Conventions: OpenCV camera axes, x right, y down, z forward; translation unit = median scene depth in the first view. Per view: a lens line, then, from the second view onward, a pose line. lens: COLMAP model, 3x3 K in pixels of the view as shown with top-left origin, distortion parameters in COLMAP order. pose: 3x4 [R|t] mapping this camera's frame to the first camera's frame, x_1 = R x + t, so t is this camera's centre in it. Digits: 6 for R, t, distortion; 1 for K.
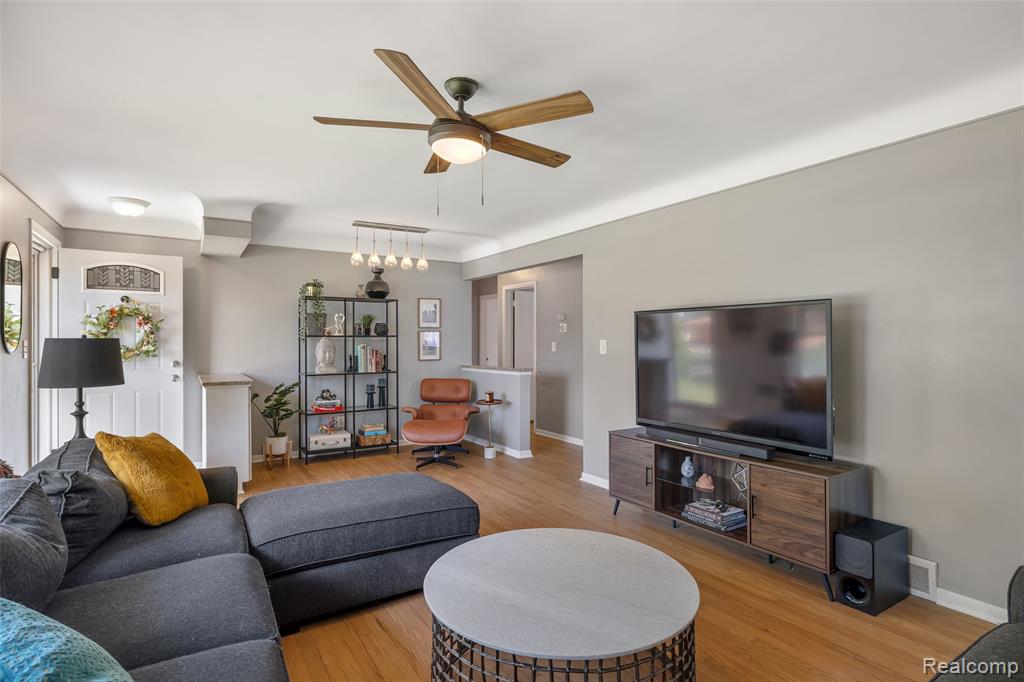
lens RADIAL K [[506.9, 0, 514.1], [0, 506.9, 341.5], [0, 0, 1]] dist [-0.006488, 0.001146]
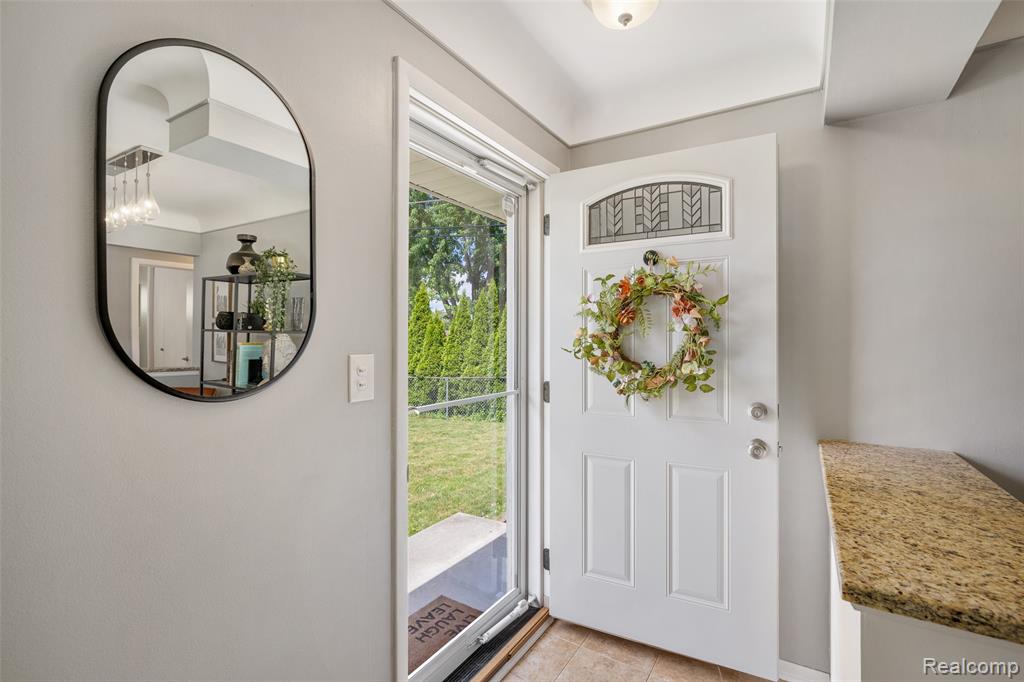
lens RADIAL K [[456.5, 0, 515.3], [0, 456.5, 340.2], [0, 0, 1]] dist [0.001740, 0.000242]
pose [[0.413361, -0.003018, -0.910562, -0.447590], [0.003291, 0.999993, -0.001821, -0.010235], [0.910561, -0.002244, 0.413368, 0.717209]]
